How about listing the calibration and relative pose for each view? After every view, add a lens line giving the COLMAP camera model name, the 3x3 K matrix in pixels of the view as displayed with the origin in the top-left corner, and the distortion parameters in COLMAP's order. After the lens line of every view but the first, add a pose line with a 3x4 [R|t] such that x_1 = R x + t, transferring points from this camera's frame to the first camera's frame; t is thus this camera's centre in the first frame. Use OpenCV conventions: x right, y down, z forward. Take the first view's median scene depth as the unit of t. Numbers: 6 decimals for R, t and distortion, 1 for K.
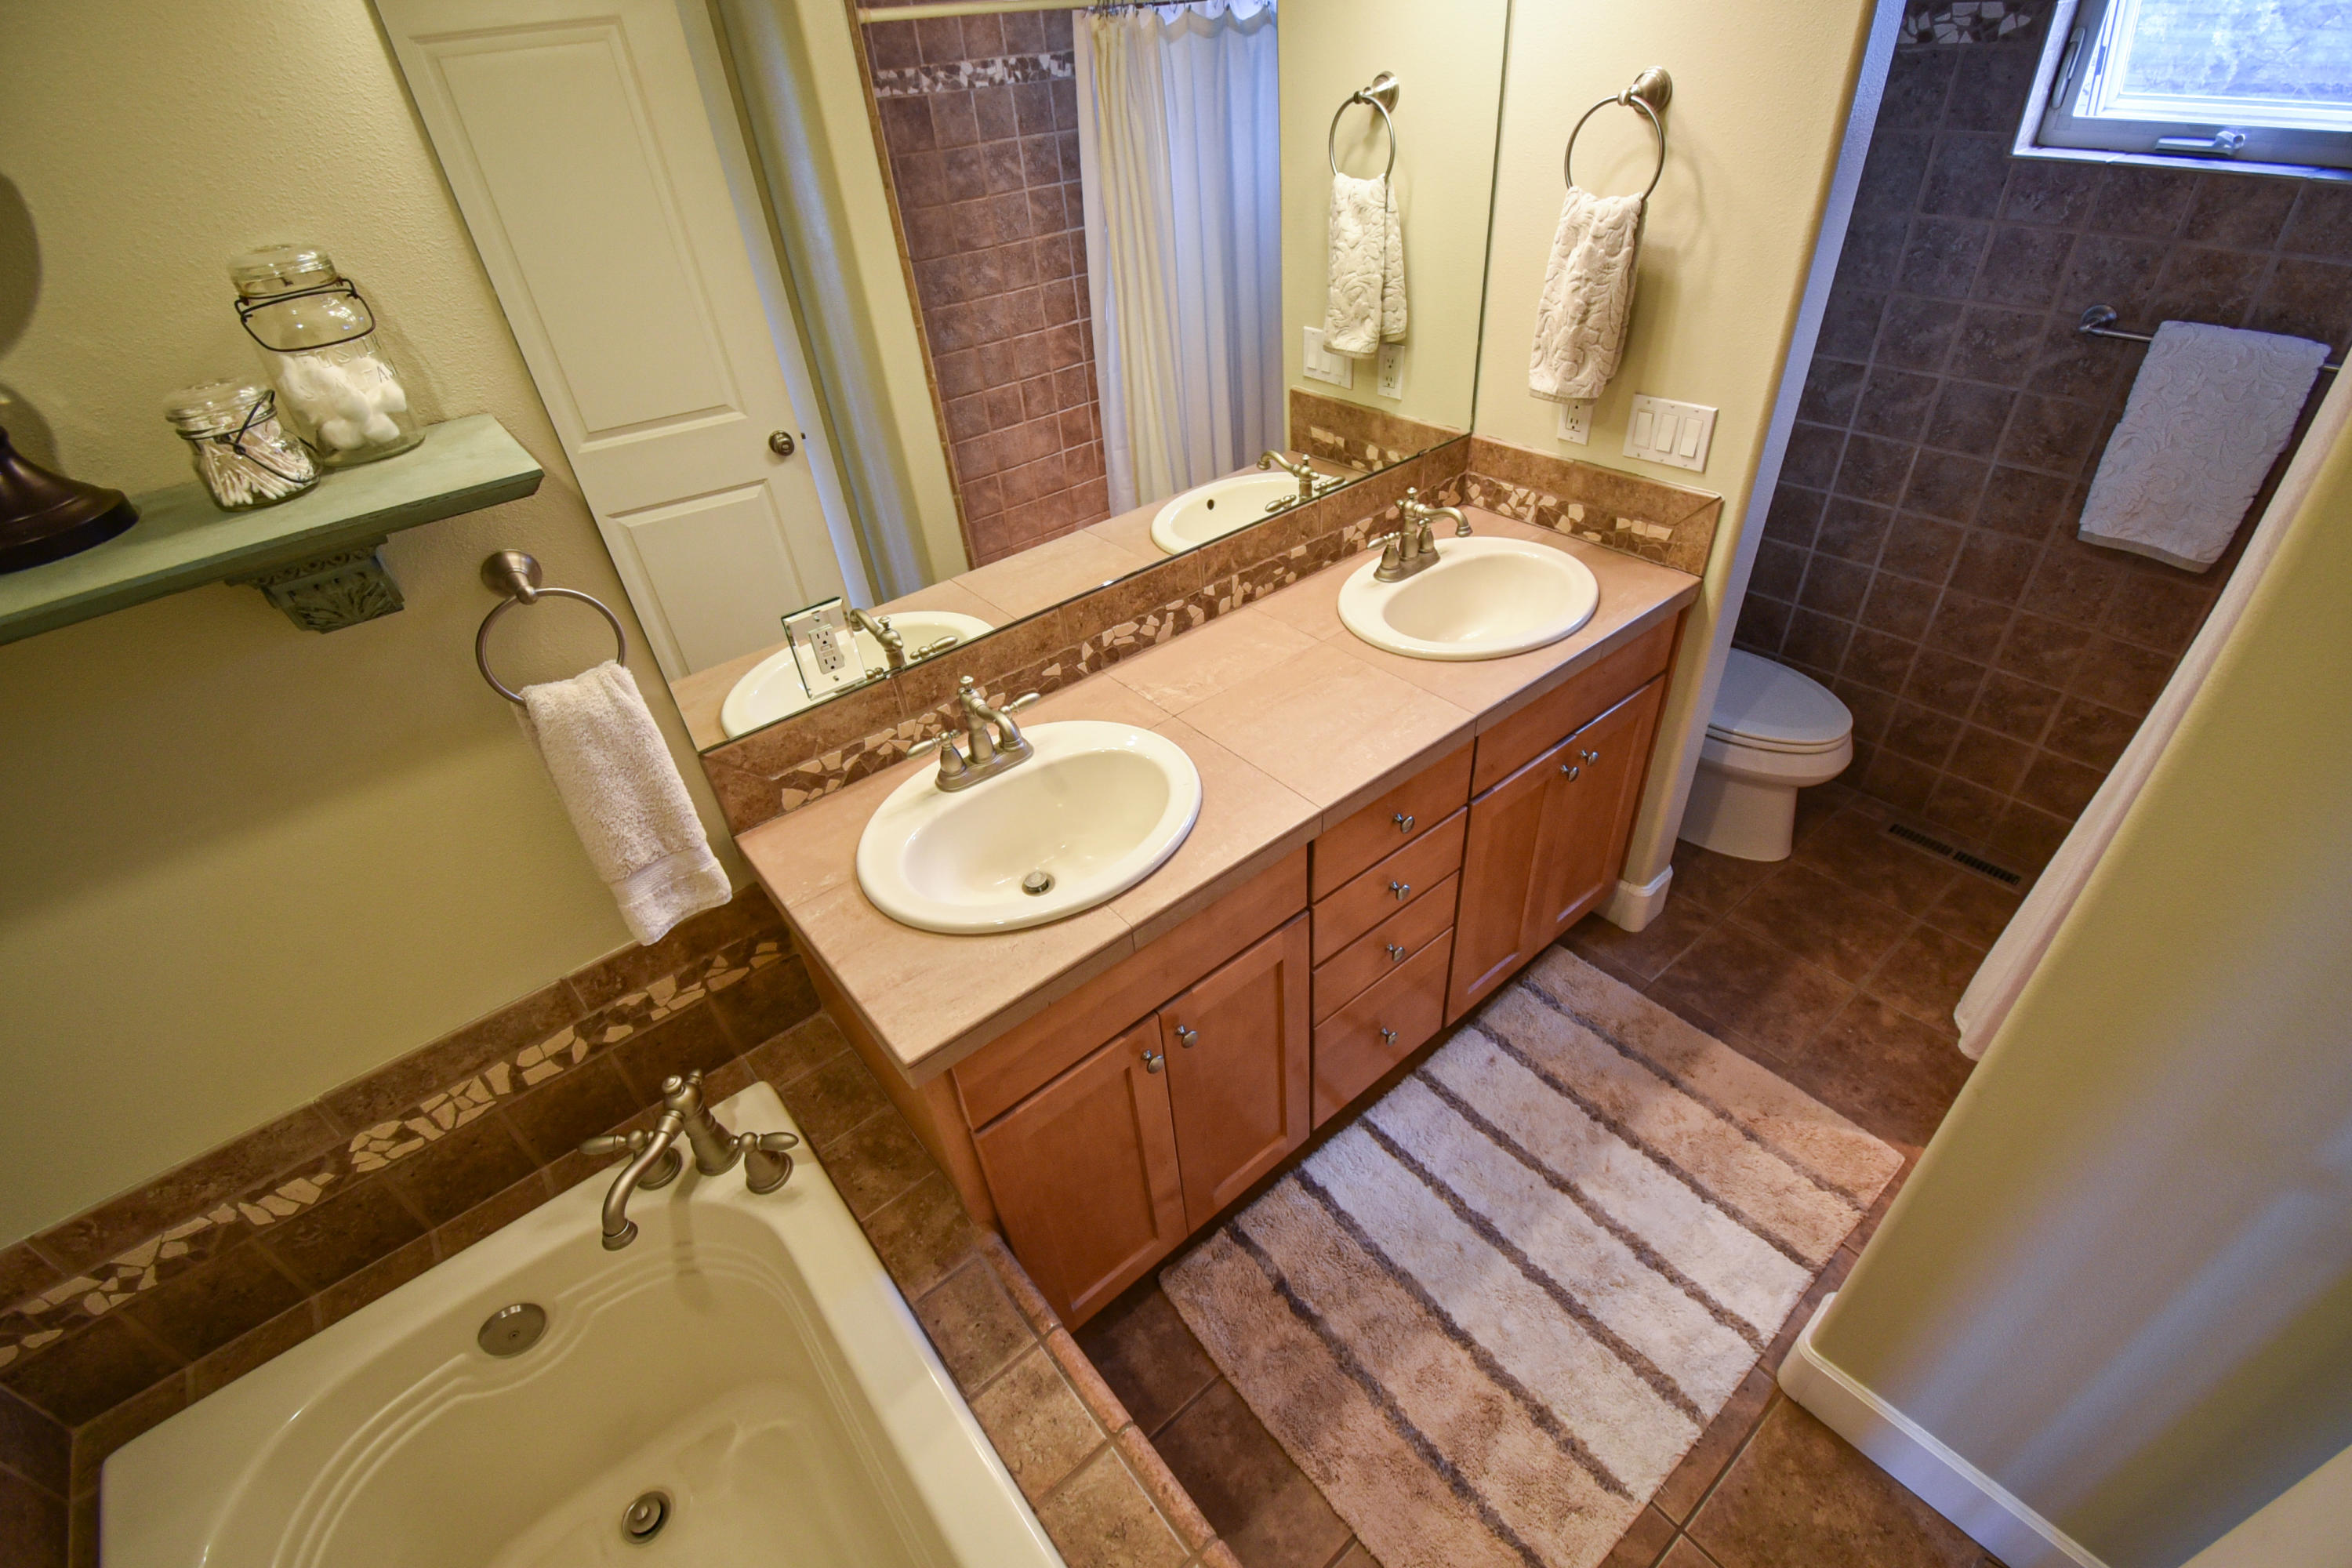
lens RADIAL K [[1002.0, 0, 1176.0], [0, 1002.0, 784.0], [0, 0, 1]] dist [0.014213, -0.021195]
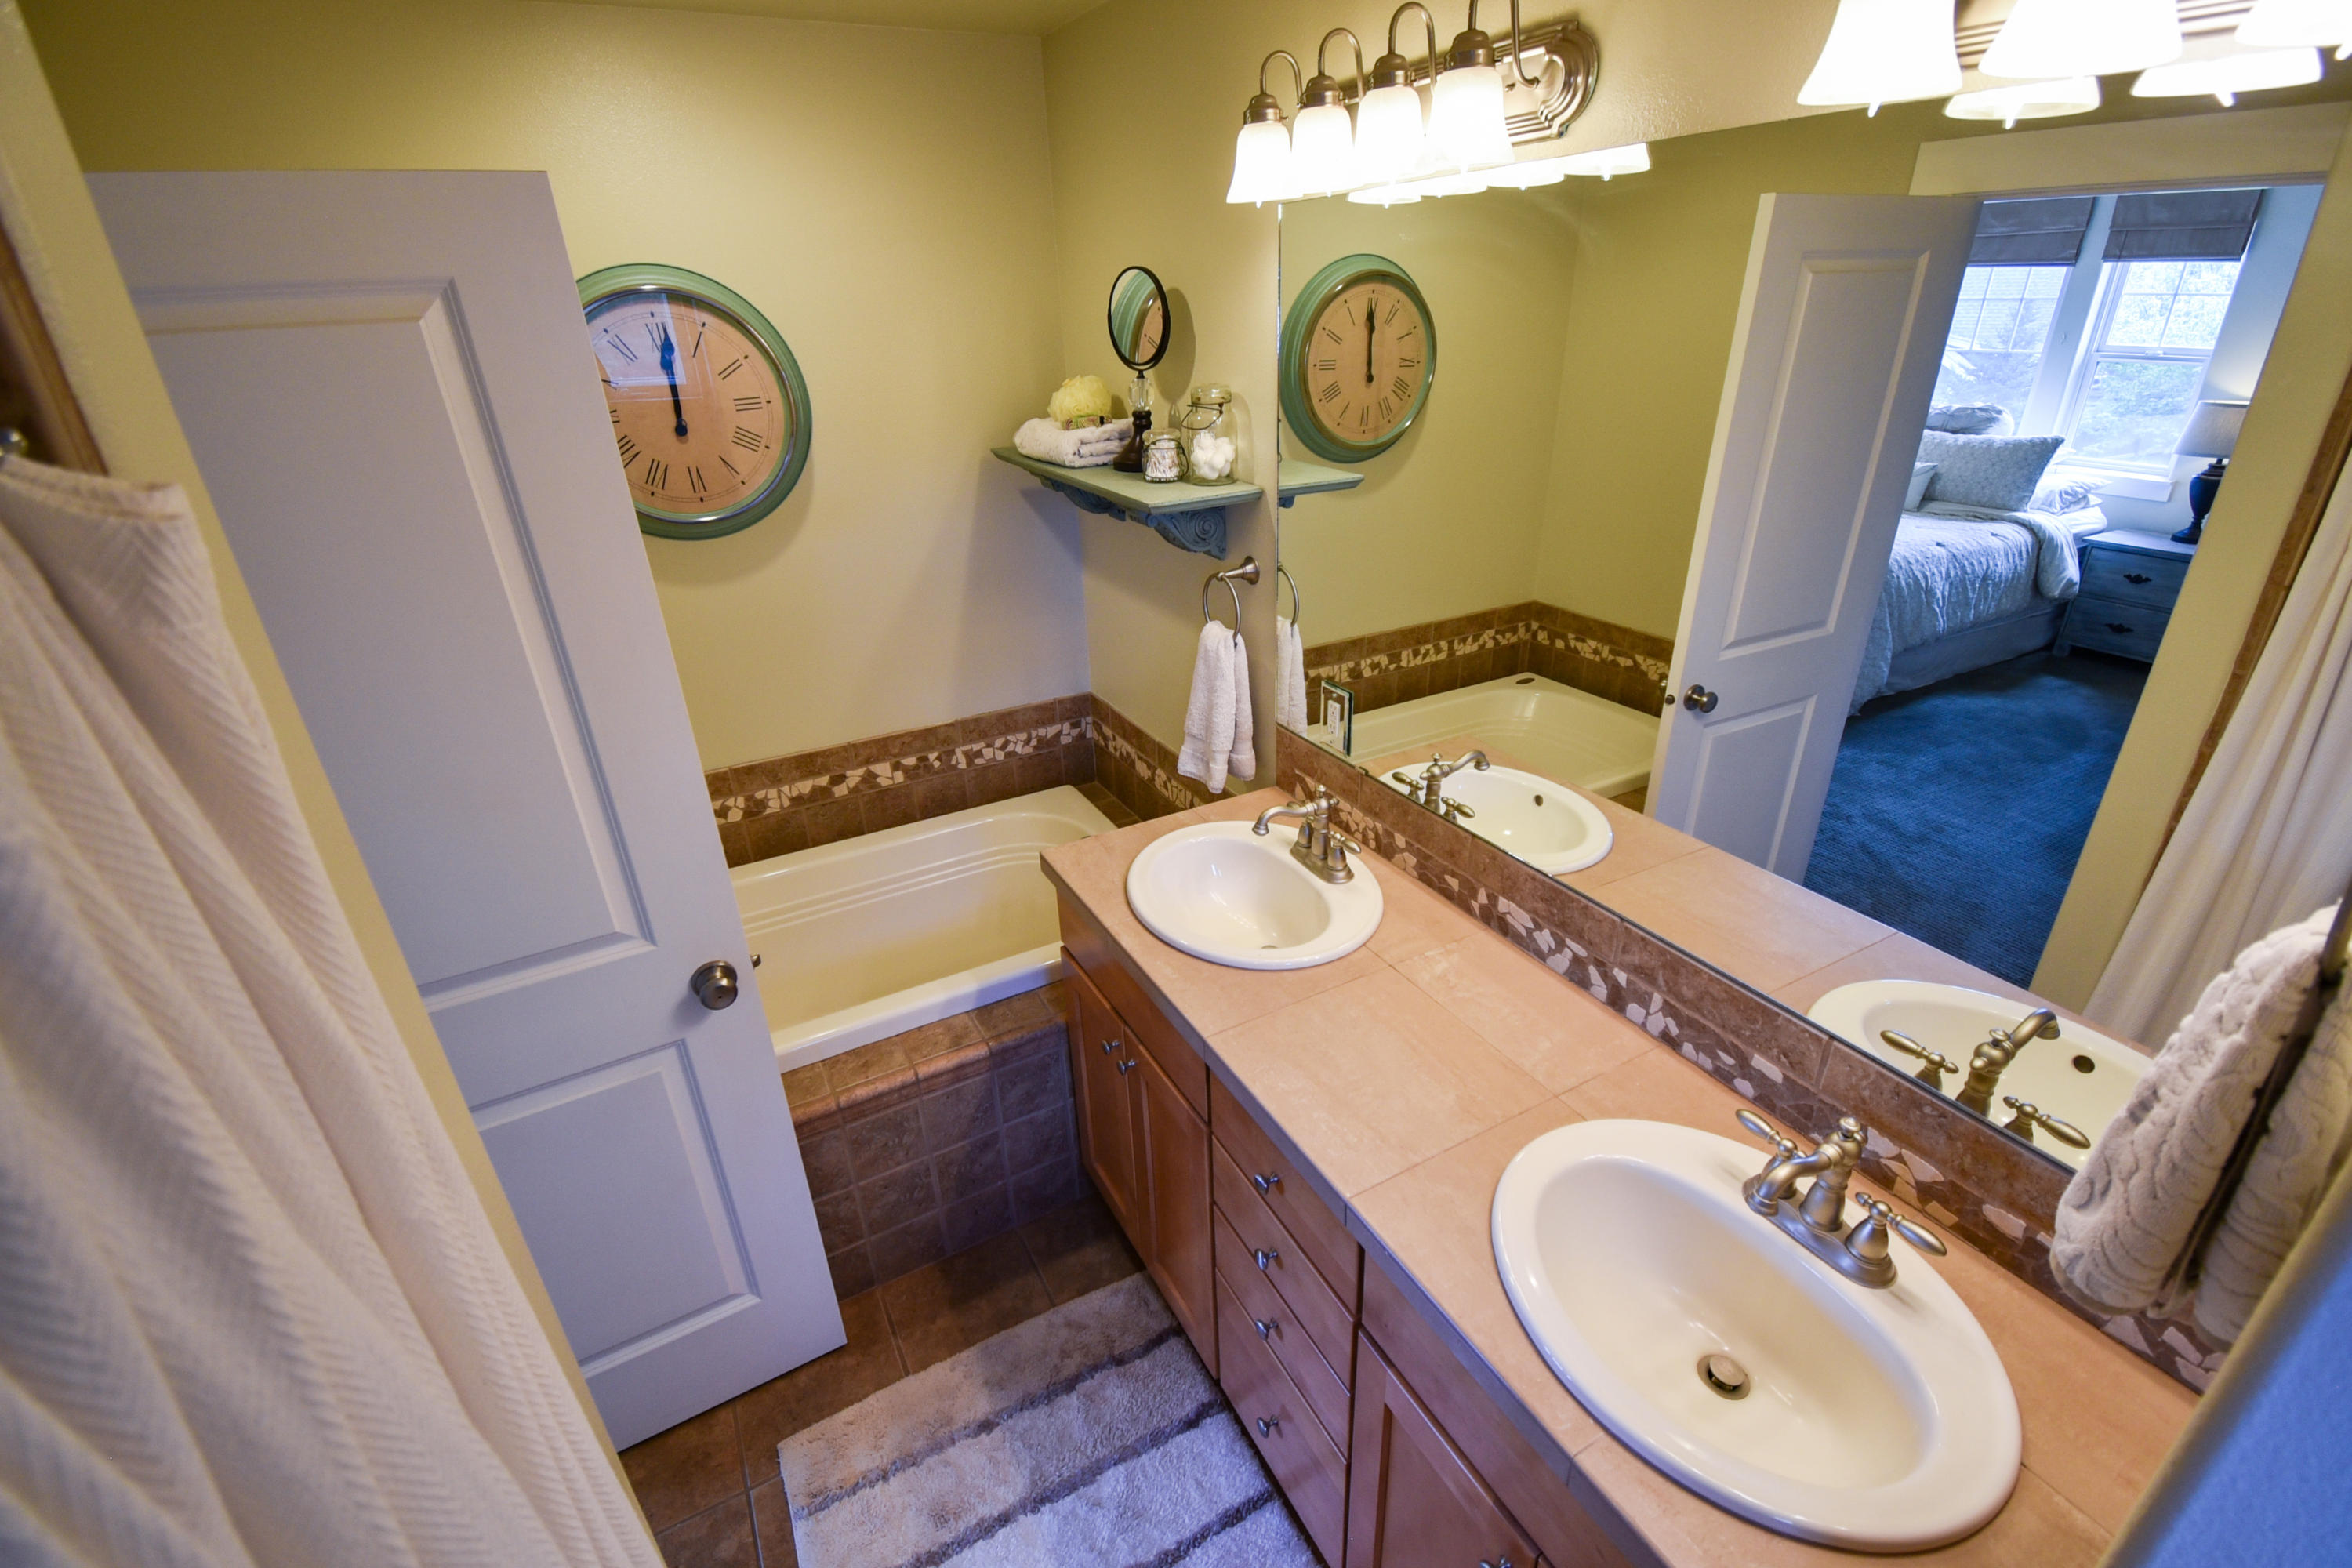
lens RADIAL K [[1002.0, 0, 1176.0], [0, 1002.0, 784.0], [0, 0, 1]] dist [0.014213, -0.021195]
pose [[-0.169360, 0.491235, -0.854404, 0.716704], [-0.573711, 0.655762, 0.490747, -0.493996], [0.801357, 0.573293, 0.170767, 0.505731]]
